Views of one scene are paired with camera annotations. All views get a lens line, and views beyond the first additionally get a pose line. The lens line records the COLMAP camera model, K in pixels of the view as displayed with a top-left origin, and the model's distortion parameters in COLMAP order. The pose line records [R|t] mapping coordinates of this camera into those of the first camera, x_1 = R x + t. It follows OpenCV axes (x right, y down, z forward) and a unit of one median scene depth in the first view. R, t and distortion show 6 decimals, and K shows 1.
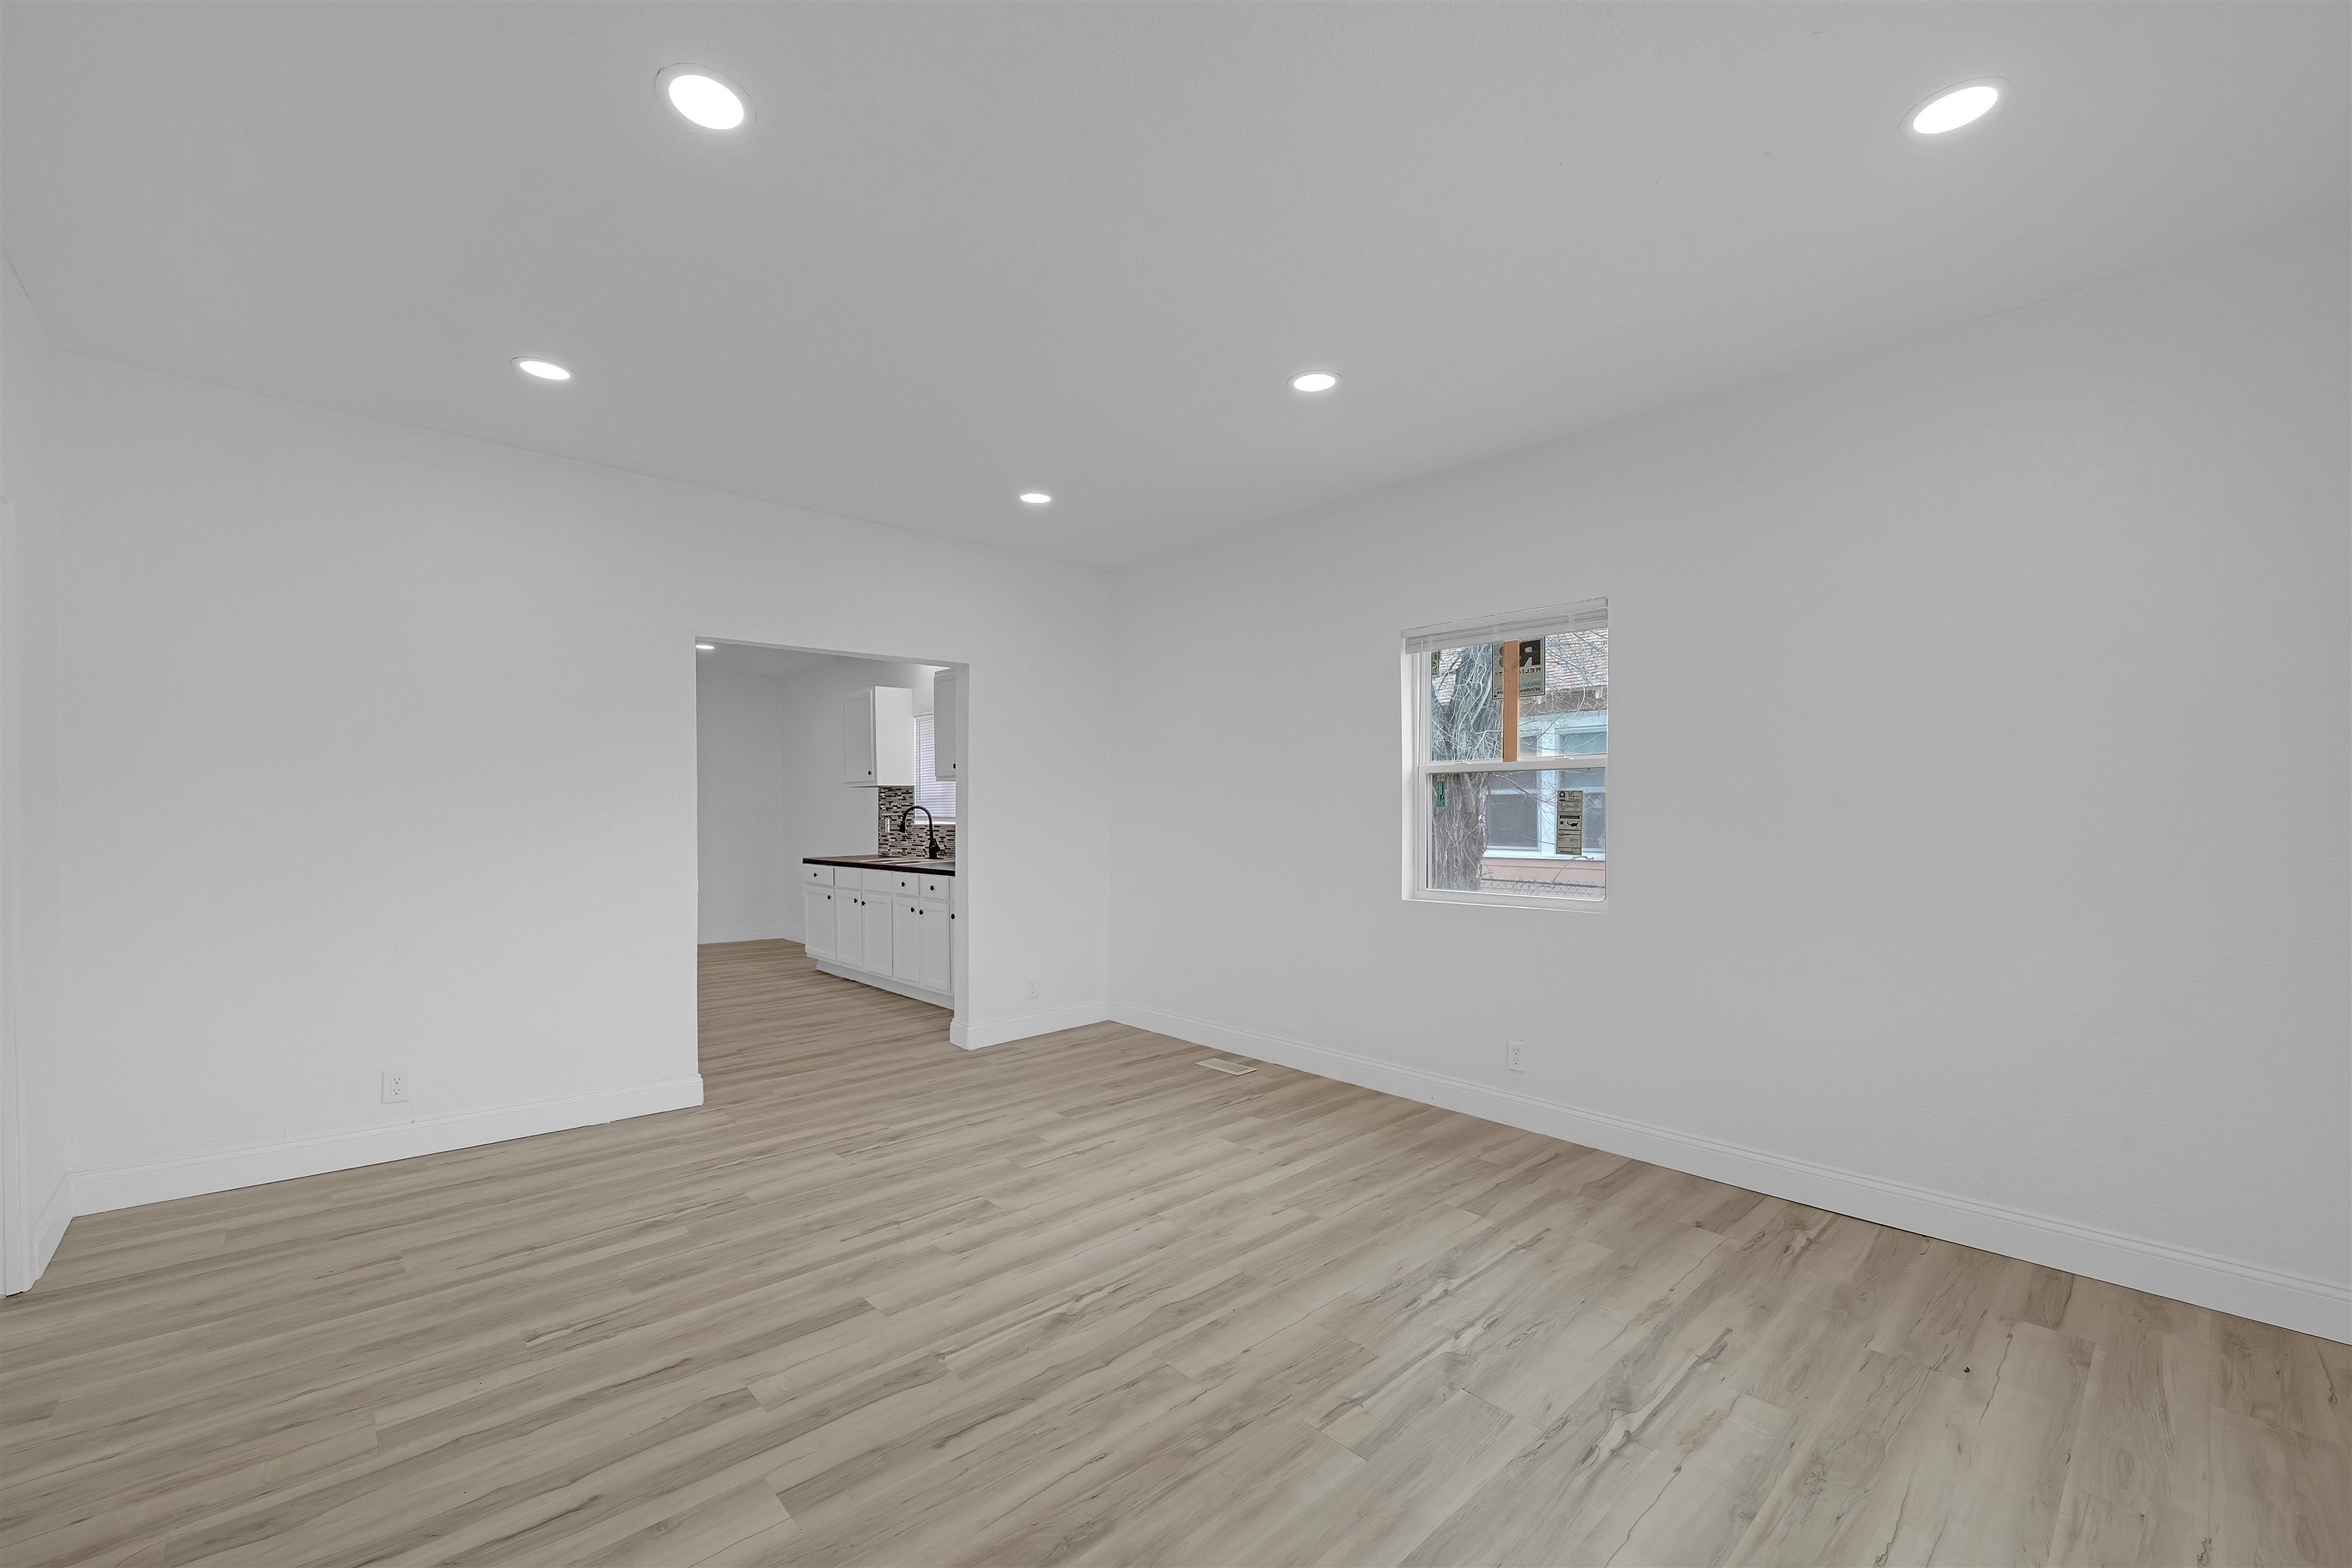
lens RADIAL K [[924.8, 0, 1174.2], [0, 924.8, 806.3], [0, 0, 1]] dist [-0.005230, -0.000135]
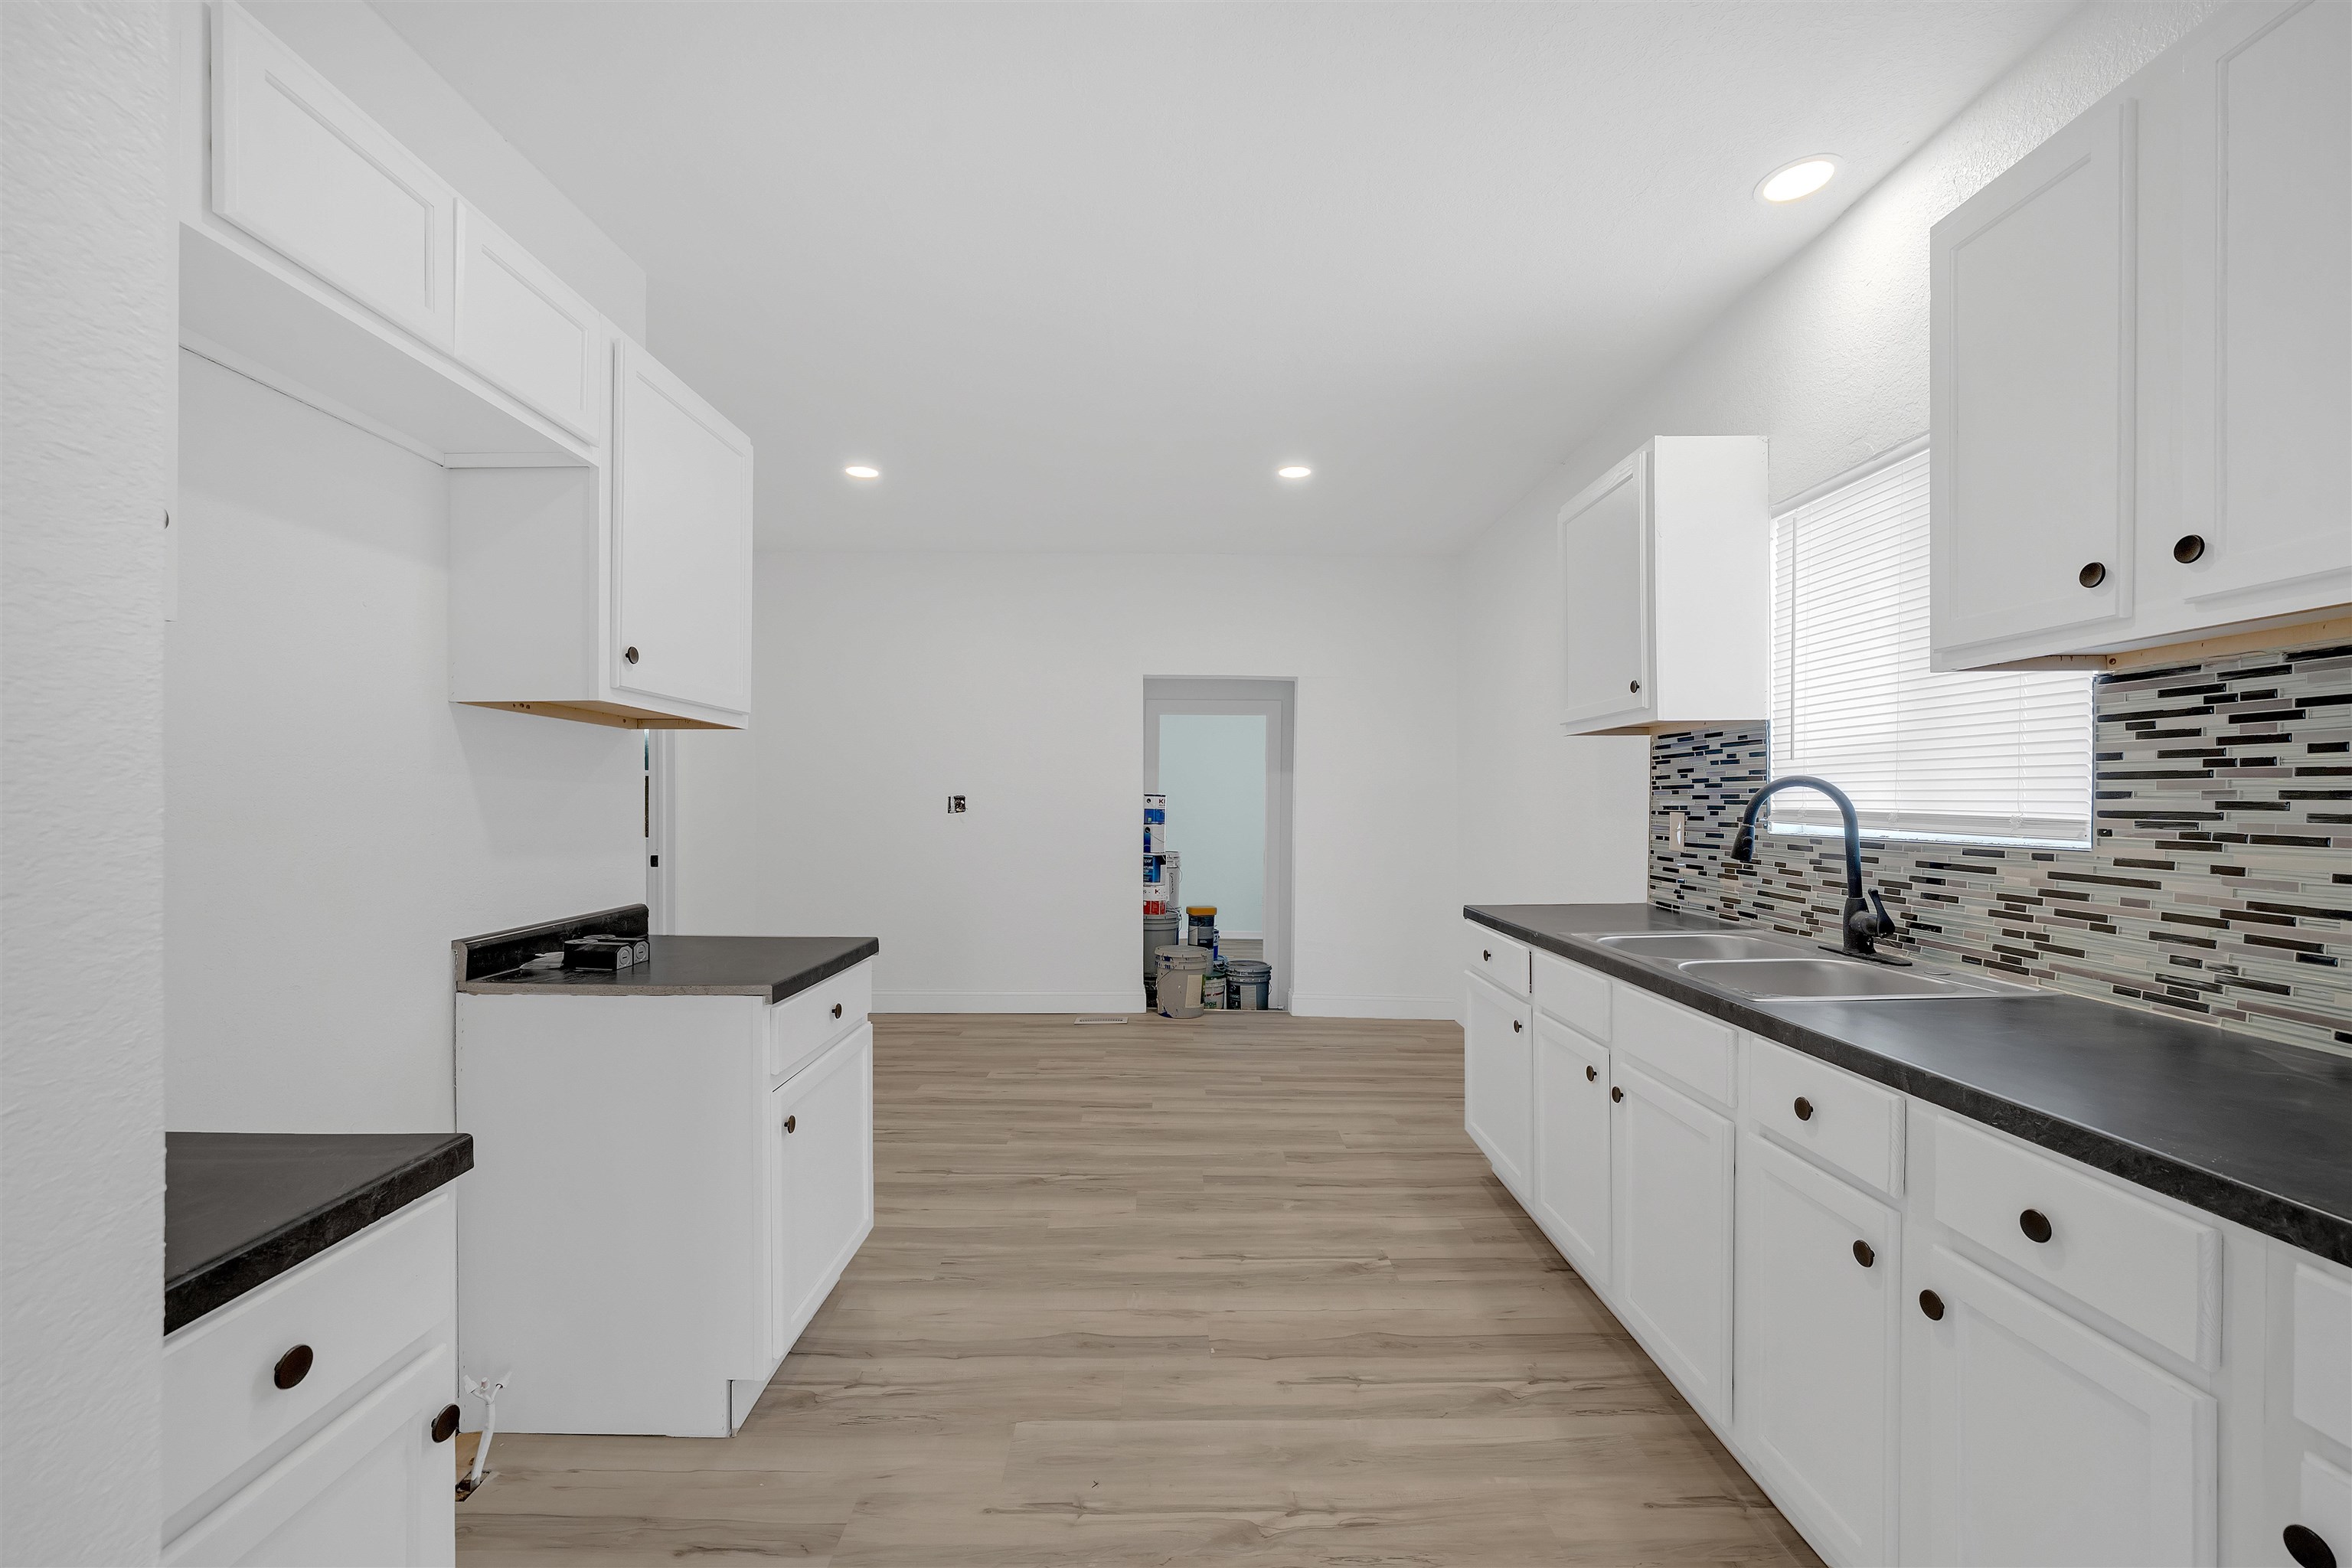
lens RADIAL K [[924.8, 0, 1174.2], [0, 924.8, 806.3], [0, 0, 1]] dist [-0.005230, -0.000135]
pose [[0.730487, 0.002553, -0.682922, -0.218462], [0.009790, 0.999851, 0.014210, 0.002807], [0.682856, -0.017067, 0.730353, 0.629849]]
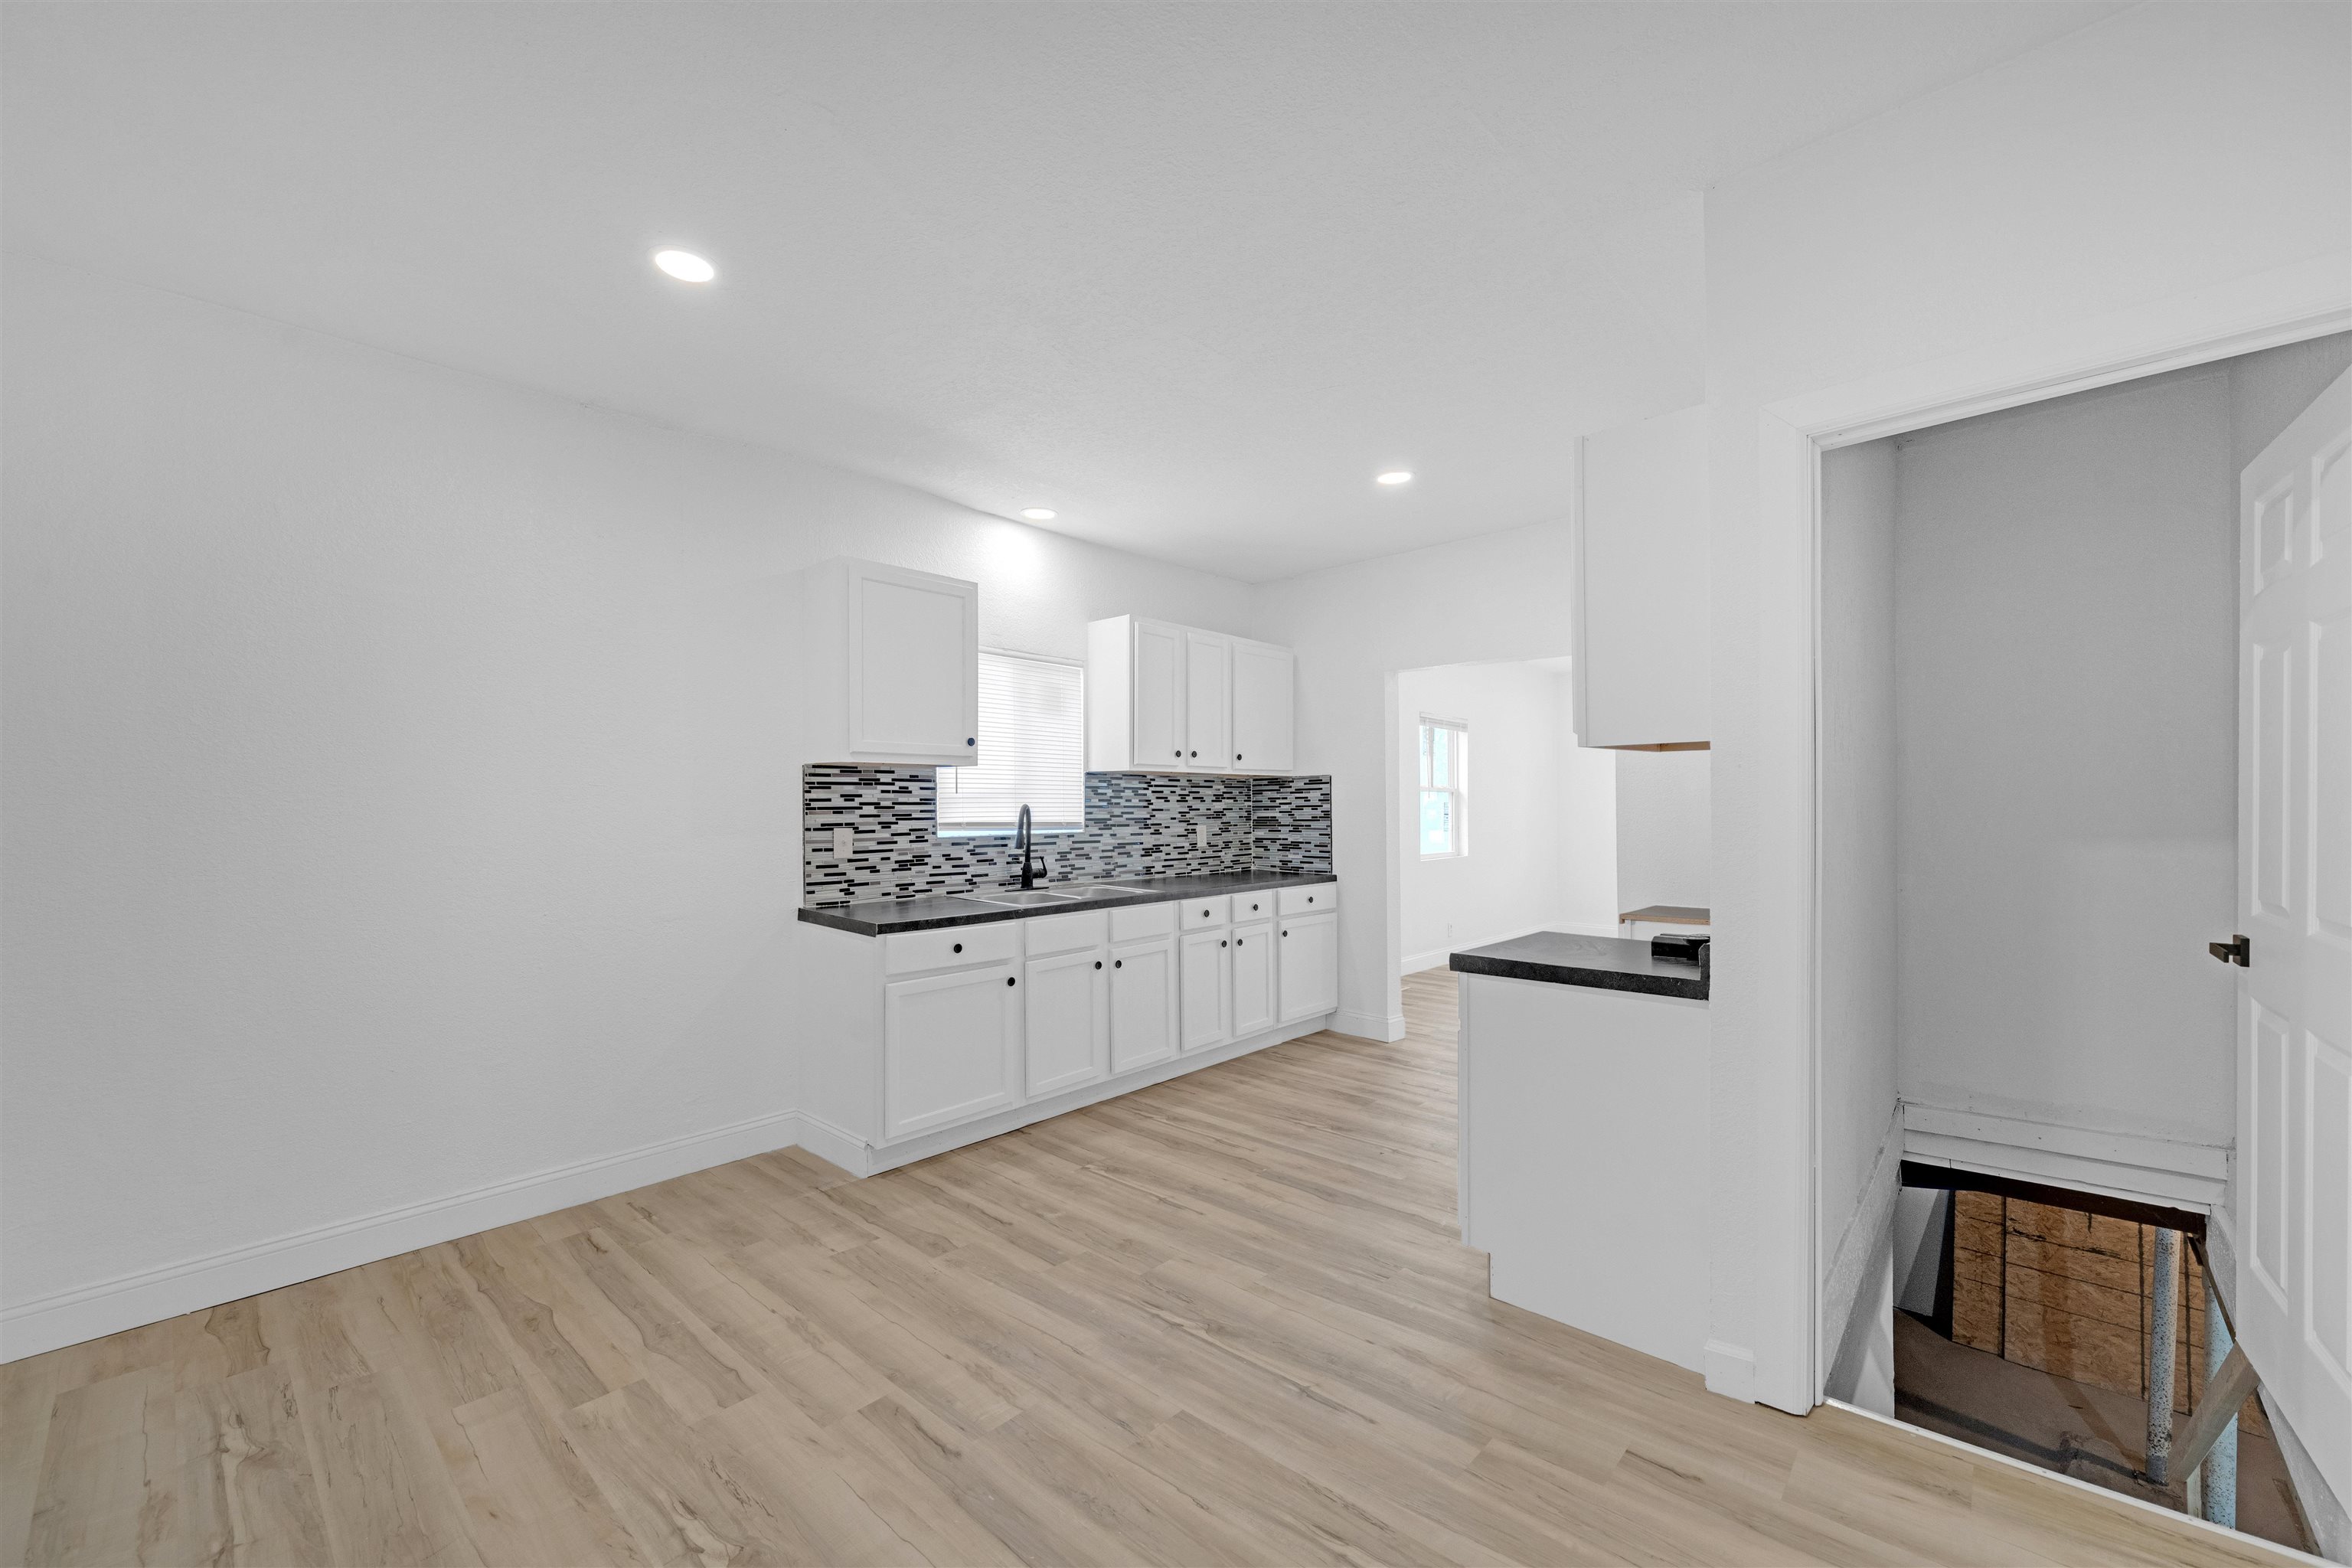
lens RADIAL K [[924.8, 0, 1174.2], [0, 924.8, 806.3], [0, 0, 1]] dist [-0.005230, -0.000135]
pose [[-0.076128, -0.002738, 0.997094, -0.883084], [-0.008227, 0.999964, 0.002118, -0.001547], [-0.997064, -0.008042, -0.076148, 0.939748]]
